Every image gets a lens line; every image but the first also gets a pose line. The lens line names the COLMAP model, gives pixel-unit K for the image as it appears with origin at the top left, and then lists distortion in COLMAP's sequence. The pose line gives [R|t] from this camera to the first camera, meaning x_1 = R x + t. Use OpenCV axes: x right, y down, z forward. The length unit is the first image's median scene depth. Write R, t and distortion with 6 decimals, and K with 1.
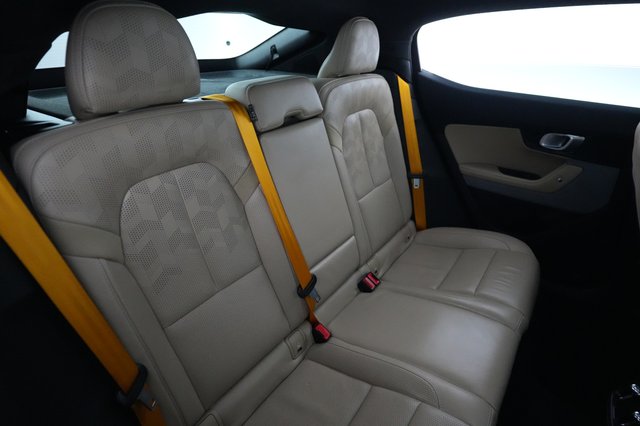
lens RADIAL K [[357.9, 0, 320.0], [0, 357.9, 213.0], [0, 0, 1]] dist [0.020998, 0.000010]
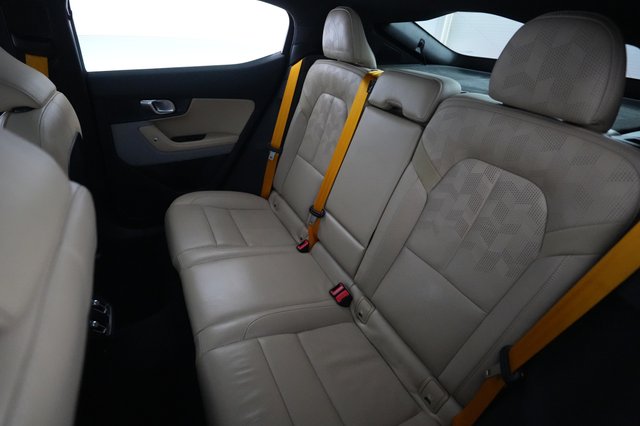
lens RADIAL K [[313.6, 0, 320.0], [0, 313.6, 213.0], [0, 0, 1]] dist [-0.001428, -0.000131]
pose [[-0.447299, 0.449745, -0.773080, 0.930288], [-0.450832, 0.633147, 0.629186, -0.582185], [0.772447, 0.629964, -0.080447, 1.153244]]
